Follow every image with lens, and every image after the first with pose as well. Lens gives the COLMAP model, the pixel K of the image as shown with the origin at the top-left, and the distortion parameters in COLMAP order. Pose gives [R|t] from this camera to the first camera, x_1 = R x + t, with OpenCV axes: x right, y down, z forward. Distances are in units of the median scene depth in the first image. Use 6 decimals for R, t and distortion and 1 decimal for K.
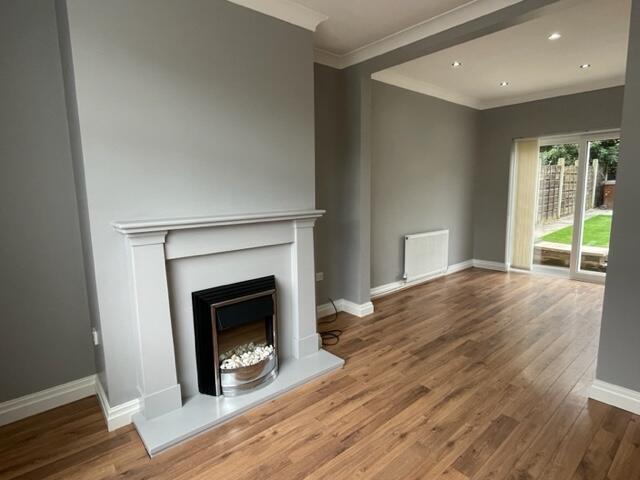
lens RADIAL K [[350.2, 0, 320.9], [0, 350.2, 238.5], [0, 0, 1]] dist [-0.003414, -0.000217]
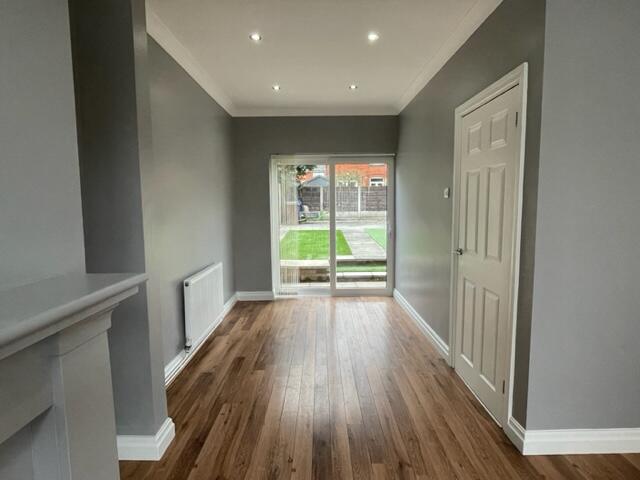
lens RADIAL K [[356.8, 0, 320.3], [0, 356.8, 224.2], [0, 0, 1]] dist [-0.003165, -0.000949]
pose [[0.658573, -0.034207, 0.751739, -0.146694], [0.105128, 0.993352, -0.046898, -0.088915], [-0.745137, 0.109914, 0.657791, 0.613259]]
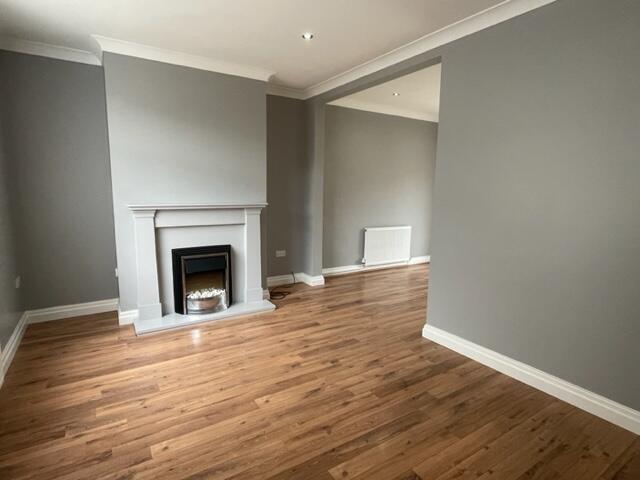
lens RADIAL K [[353.3, 0, 320.0], [0, 353.3, 240.0], [0, 0, 1]] dist [0.006002, 0.000628]
pose [[0.988362, 0.051039, -0.143303, 0.444391], [-0.050274, 0.998695, 0.008957, 0.049932], [0.143573, -0.001648, 0.989638, -0.433278]]
